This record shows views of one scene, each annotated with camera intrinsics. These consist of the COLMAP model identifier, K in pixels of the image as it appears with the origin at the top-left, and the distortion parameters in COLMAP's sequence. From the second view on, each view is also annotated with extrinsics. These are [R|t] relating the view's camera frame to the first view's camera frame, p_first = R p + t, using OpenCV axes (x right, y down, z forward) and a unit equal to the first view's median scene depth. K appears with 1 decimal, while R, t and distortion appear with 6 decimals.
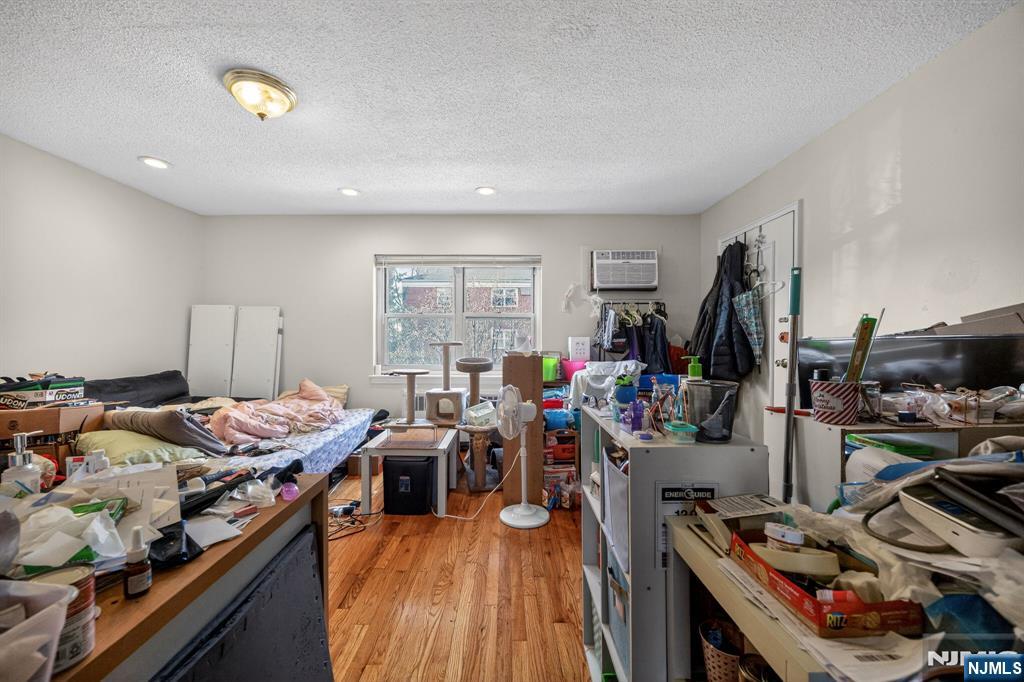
lens RADIAL K [[392.3, 0, 515.1], [0, 392.3, 341.1], [0, 0, 1]] dist [-0.002477, 0.000184]
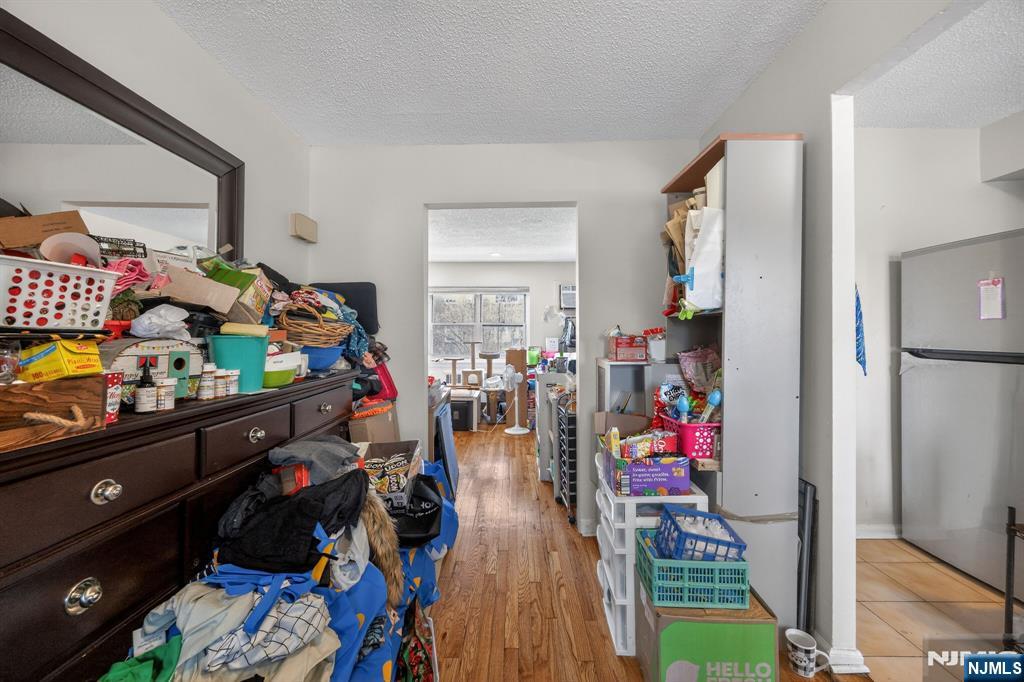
lens RADIAL K [[392.3, 0, 513.5], [0, 392.3, 332.1], [0, 0, 1]] dist [-0.002477, 0.000184]
pose [[0.999938, -0.005655, -0.009550, 0.020573], [0.005636, 0.999982, -0.002104, -0.036449], [0.009562, 0.002050, 0.999952, -0.734307]]
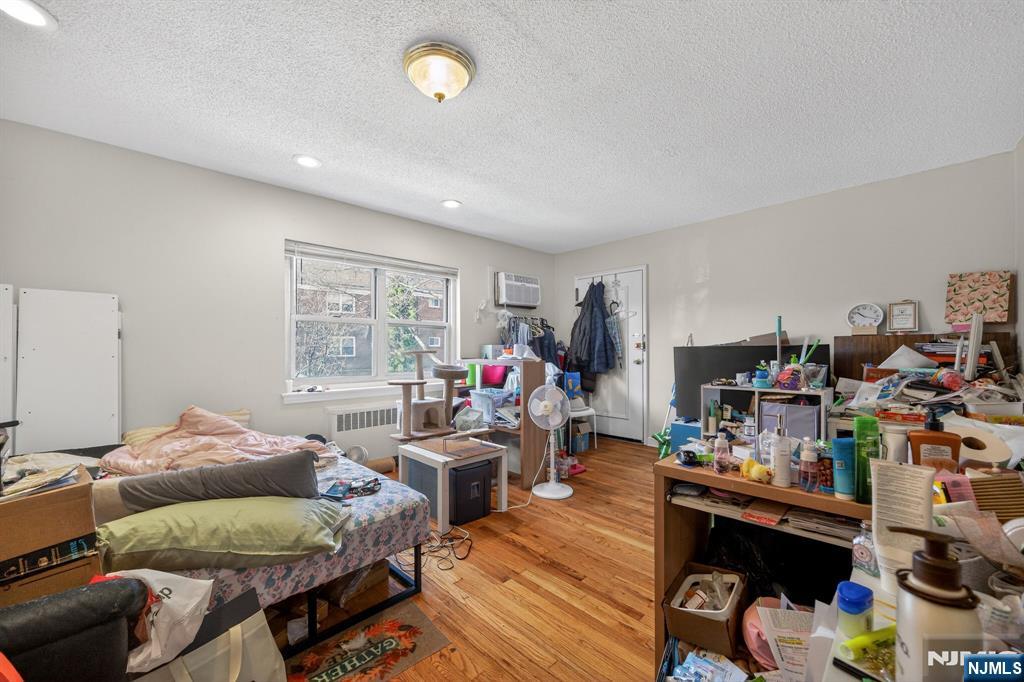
lens RADIAL K [[392.3, 0, 509.9], [0, 392.3, 344.5], [0, 0, 1]] dist [-0.002477, 0.000184]
pose [[0.718977, 0.002305, 0.695031, -0.701182], [0.003751, 0.999967, -0.007196, -0.003464], [-0.695024, 0.007781, 0.718944, 0.154031]]
